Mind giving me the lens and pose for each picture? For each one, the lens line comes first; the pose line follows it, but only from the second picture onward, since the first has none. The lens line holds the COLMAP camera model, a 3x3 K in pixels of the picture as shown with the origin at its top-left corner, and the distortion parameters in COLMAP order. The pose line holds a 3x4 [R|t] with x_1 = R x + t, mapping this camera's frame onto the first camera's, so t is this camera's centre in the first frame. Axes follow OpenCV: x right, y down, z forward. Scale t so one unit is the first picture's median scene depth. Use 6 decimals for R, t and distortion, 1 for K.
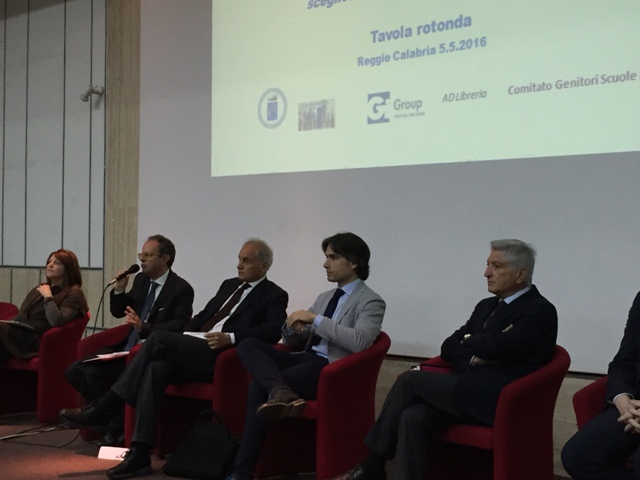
lens RADIAL K [[1093.5, 0, 326.6], [0, 1093.5, 240.6], [0, 0, 1]] dist [0.066478, 0.000000]
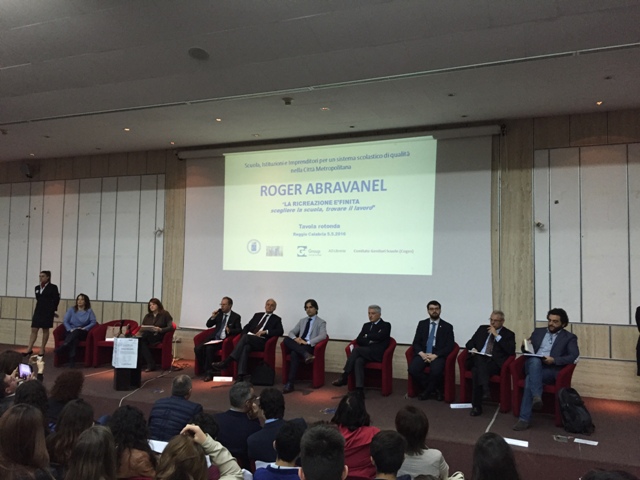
lens RADIAL K [[546.2, 0, 319.3], [0, 546.2, 248.2], [0, 0, 1]] dist [0.088903, -0.078498]
pose [[0.924885, 0.019202, 0.379762, -0.473588], [-0.012170, 0.999707, -0.020910, -0.103563], [-0.380052, 0.014718, 0.924848, -0.358187]]
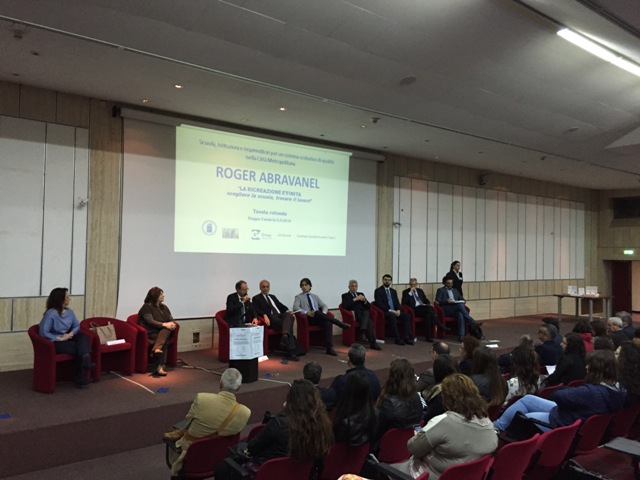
lens RADIAL K [[546.2, 0, 322.5], [0, 546.2, 239.4], [0, 0, 1]] dist [0.088903, -0.078498]
pose [[0.102645, 0.016720, 0.994578, -1.523334], [-0.032658, 0.999376, -0.013431, -0.096909], [-0.994182, -0.031102, 0.103127, 0.678812]]
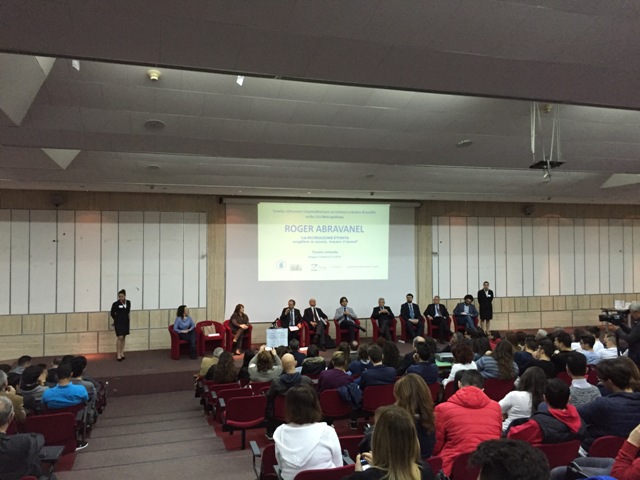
lens RADIAL K [[546.2, 0, 321.9], [0, 546.2, 242.2], [0, 0, 1]] dist [0.088903, -0.078498]
pose [[0.463341, 0.002470, 0.886177, -2.069924], [-0.004068, 0.999992, -0.000660, -0.236107], [-0.886171, -0.003299, 0.463347, -0.106621]]
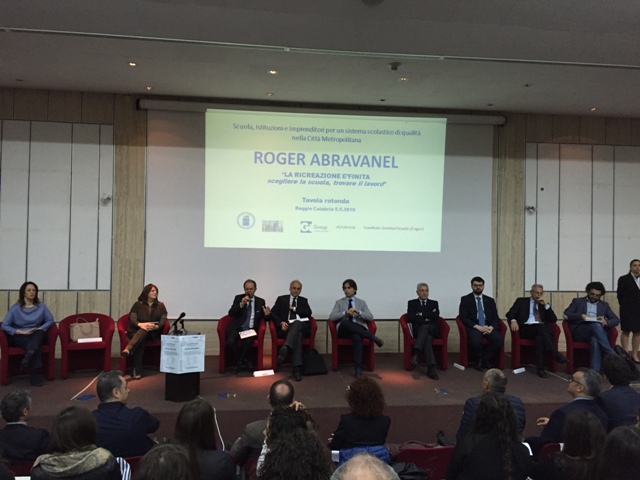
lens RADIAL K [[546.2, 0, 321.5], [0, 546.2, 240.3], [0, 0, 1]] dist [0.088903, -0.078498]
pose [[0.606114, 0.007779, 0.795340, -1.022444], [-0.020193, 0.999780, 0.005611, -0.100829], [-0.795121, -0.019461, 0.606138, 0.171797]]
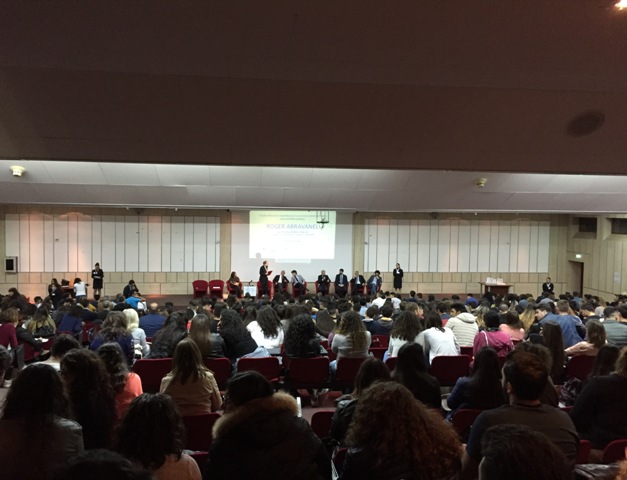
lens RADIAL K [[573.0, 0, 314.5], [0, 573.0, 238.4], [0, 0, 1]] dist [0.081279, 0.008615]
pose [[0.616843, -0.037711, 0.786182, -3.069949], [-0.020998, 0.997708, 0.064332, -0.482240], [-0.786806, -0.056191, 0.614637, -1.666493]]
